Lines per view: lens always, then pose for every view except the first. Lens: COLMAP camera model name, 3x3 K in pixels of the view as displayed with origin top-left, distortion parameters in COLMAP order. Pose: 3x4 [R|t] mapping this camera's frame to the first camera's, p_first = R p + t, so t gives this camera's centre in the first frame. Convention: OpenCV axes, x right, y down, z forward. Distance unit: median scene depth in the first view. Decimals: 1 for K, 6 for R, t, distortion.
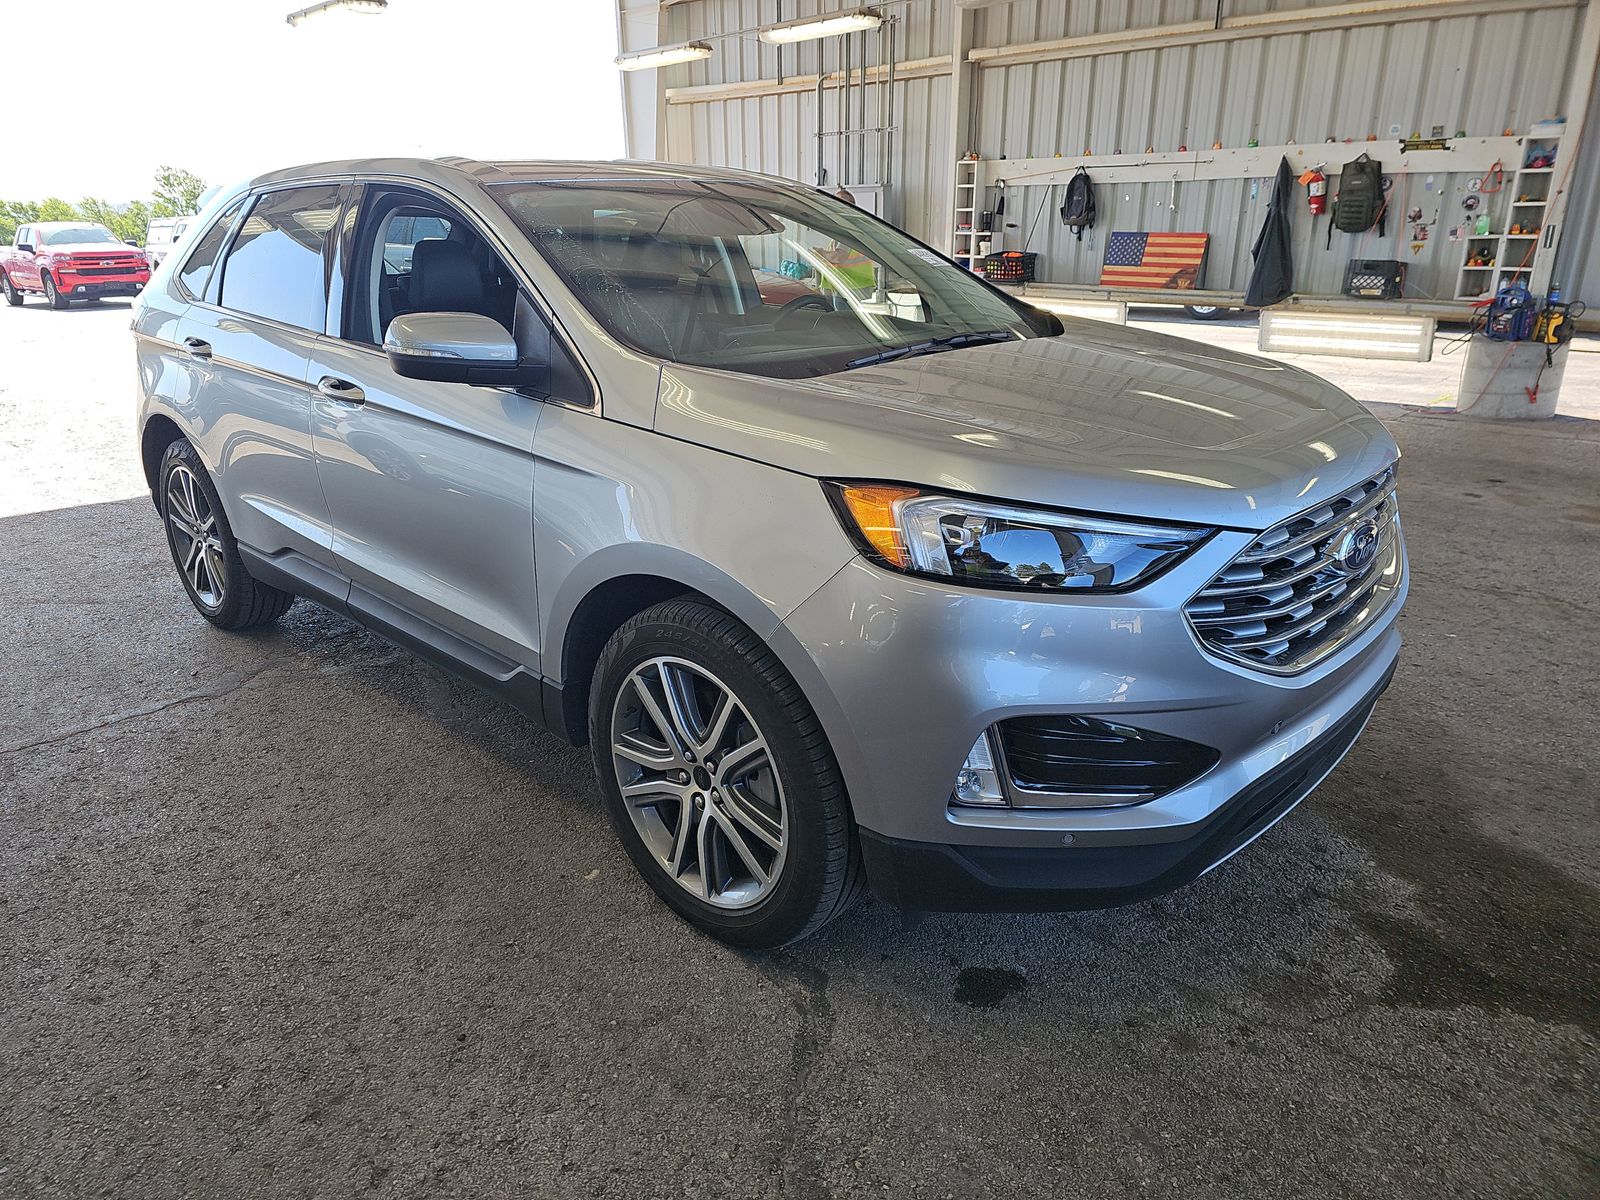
lens RADIAL K [[1070.9, 0, 802.1], [0, 1070.9, 583.8], [0, 0, 1]] dist [0.024067, -0.028936]
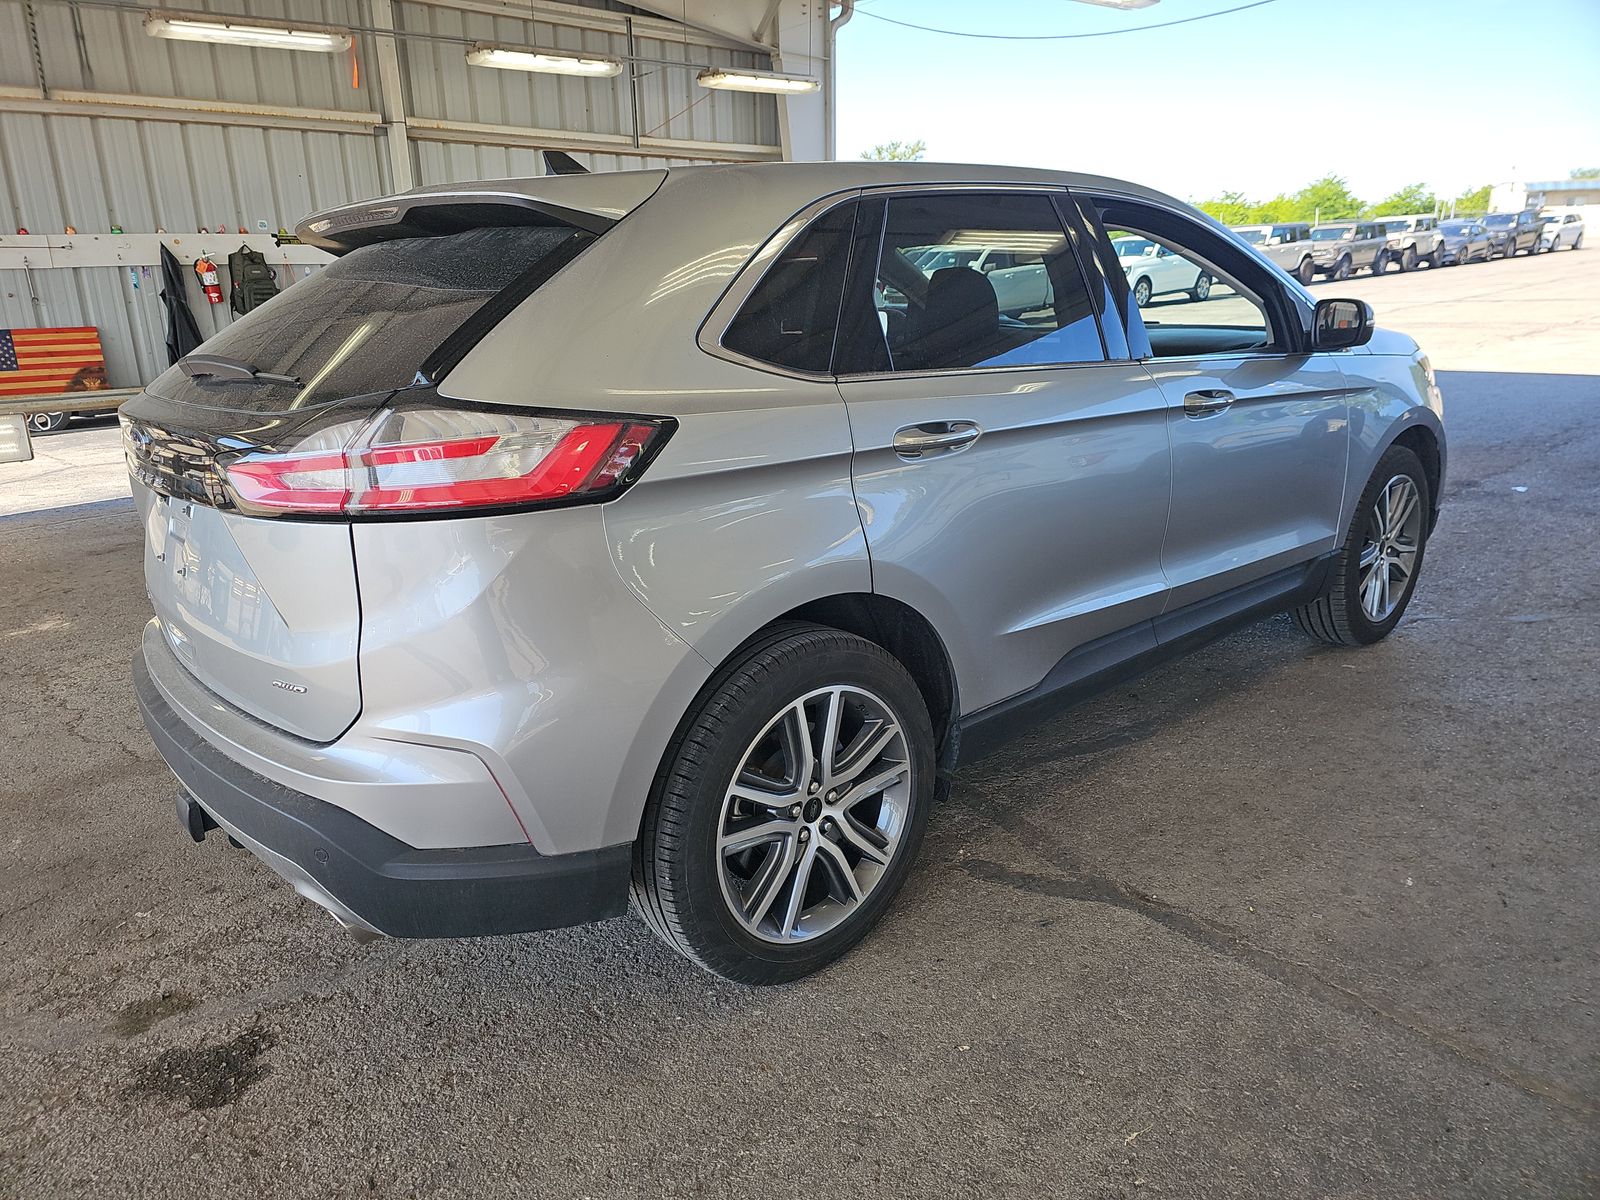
lens RADIAL K [[1070.9, 0, 806.2], [0, 1070.9, 610.2], [0, 0, 1]] dist [0.024067, -0.028936]
pose [[0.103114, -0.271803, 0.956813, -0.524993], [0.359173, 0.907211, 0.219005, -0.109065], [-0.927557, 0.321079, 0.191171, 0.403568]]
